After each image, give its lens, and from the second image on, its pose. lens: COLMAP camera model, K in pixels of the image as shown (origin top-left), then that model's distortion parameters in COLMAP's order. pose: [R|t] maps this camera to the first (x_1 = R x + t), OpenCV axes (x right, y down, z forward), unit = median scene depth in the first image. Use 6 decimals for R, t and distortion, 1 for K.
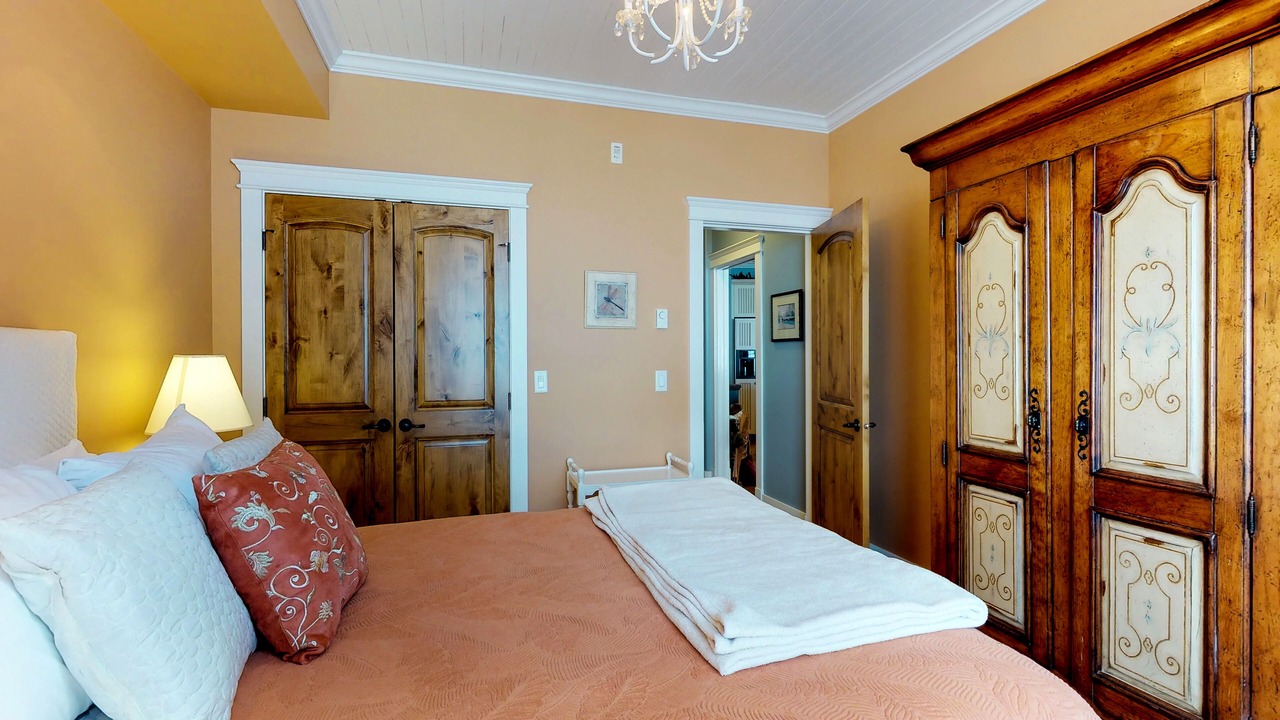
lens RADIAL K [[577.0, 0, 640.4], [0, 577.0, 354.1], [0, 0, 1]] dist [0.000522, 0.000075]
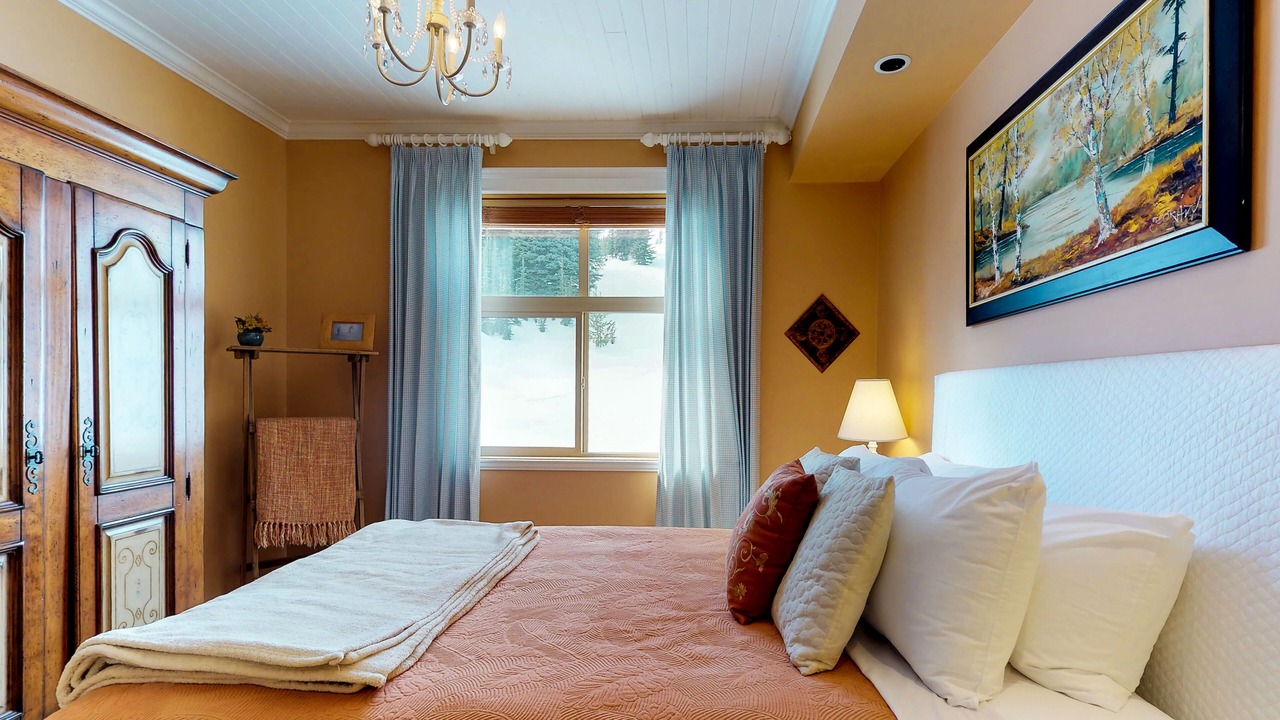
lens RADIAL K [[808.6, 0, 640.7], [0, 808.6, 397.2], [0, 0, 1]] dist [0.000776, -0.001027]
pose [[-0.929479, 0.000245, 0.368875, -0.714195], [0.000848, 0.999999, 0.001473, 0.023423], [-0.368874, 0.001682, -0.929478, 2.001351]]
